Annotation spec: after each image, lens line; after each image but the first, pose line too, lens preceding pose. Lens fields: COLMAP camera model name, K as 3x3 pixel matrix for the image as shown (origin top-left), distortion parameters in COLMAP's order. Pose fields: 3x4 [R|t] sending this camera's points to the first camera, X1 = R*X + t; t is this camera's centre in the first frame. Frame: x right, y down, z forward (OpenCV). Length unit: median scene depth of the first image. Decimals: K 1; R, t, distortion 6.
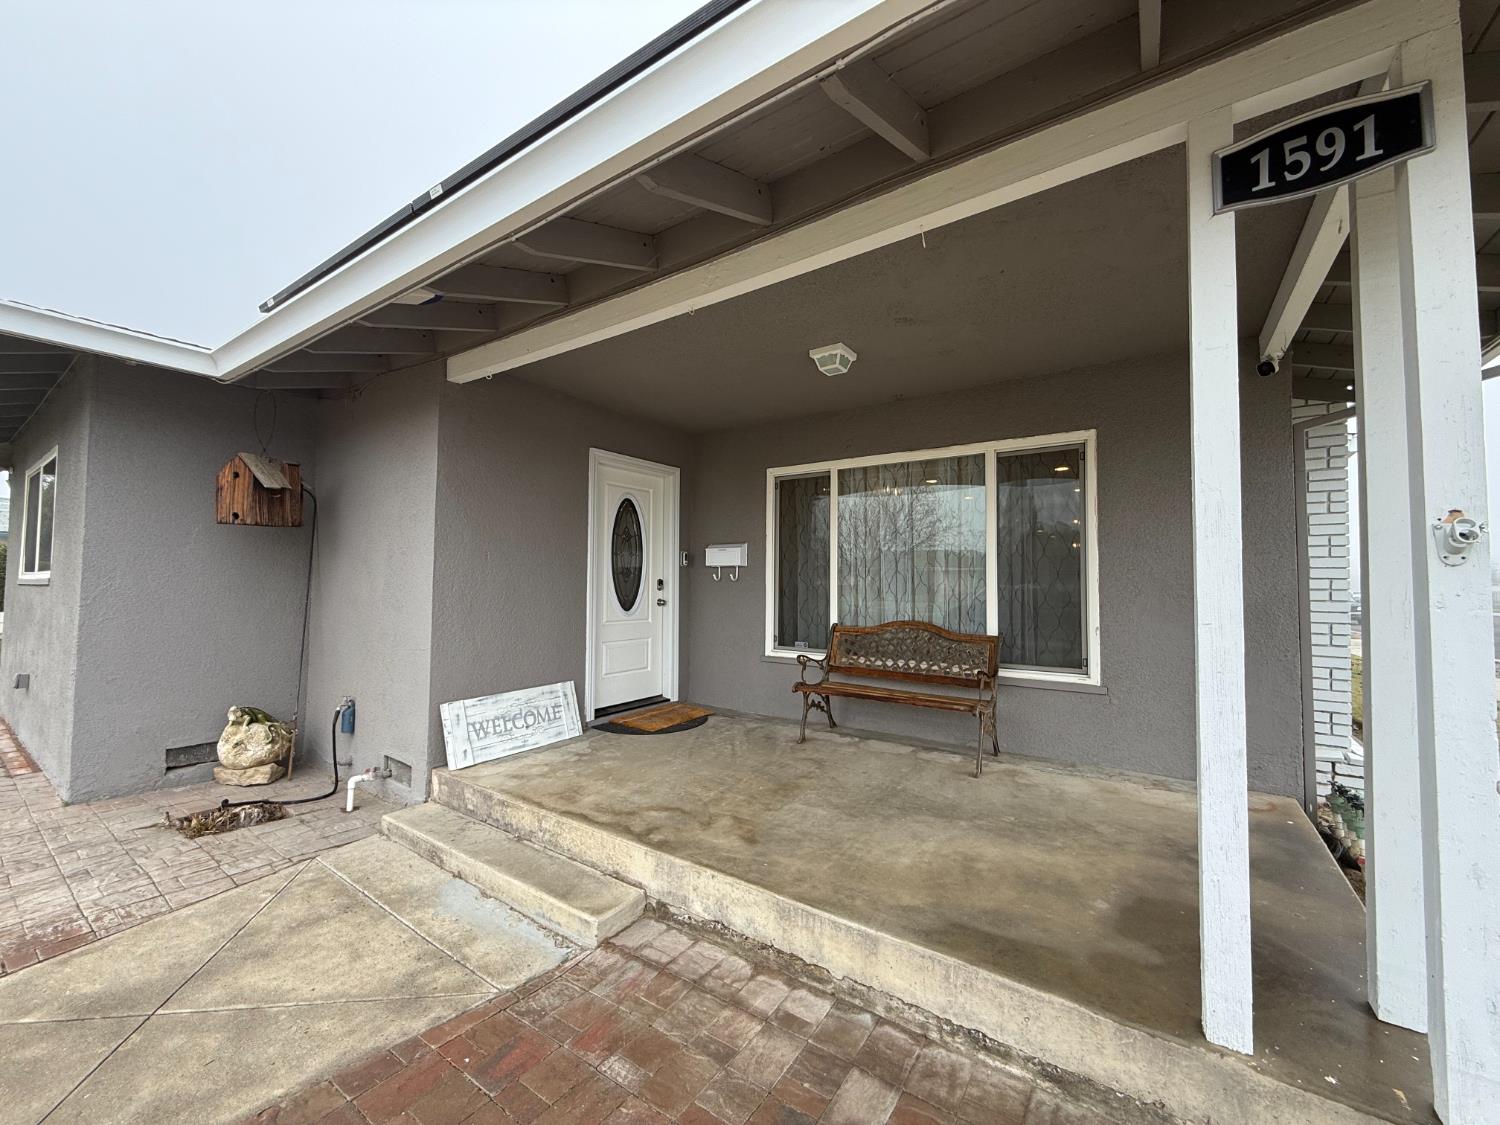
lens RADIAL K [[600.9, 0, 749.1], [0, 600.9, 557.7], [0, 0, 1]] dist [-0.001898, -0.000317]
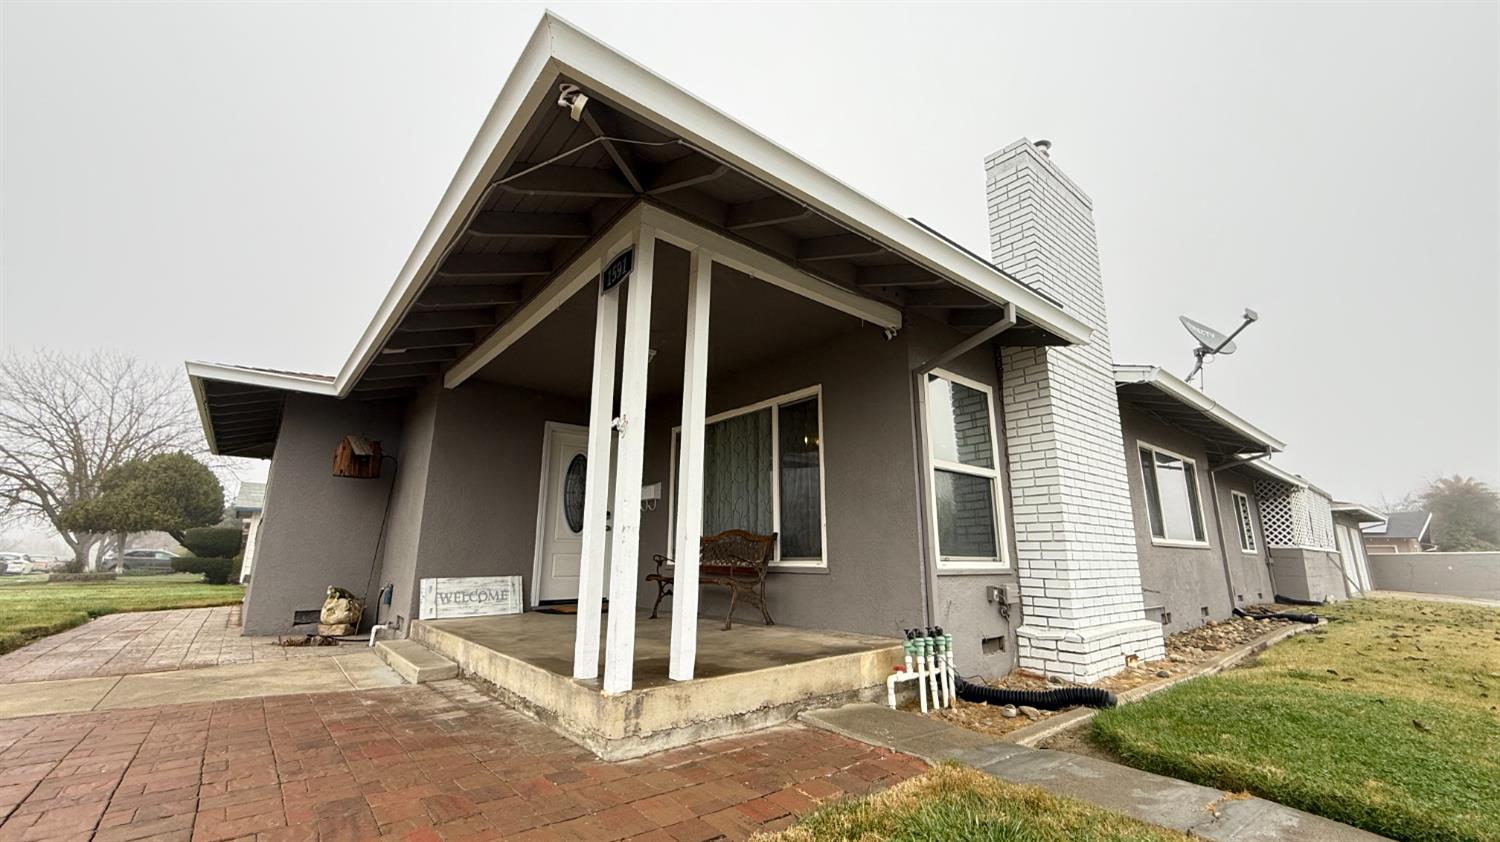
lens RADIAL K [[597.2, 0, 748.9], [0, 597.2, 421.2], [0, 0, 1]] dist [0.000135, 0.000042]
pose [[0.964193, -0.065018, -0.257107, 0.724446], [0.016745, 0.982473, -0.185654, 0.124749], [0.264671, 0.174701, 0.948382, -0.352404]]
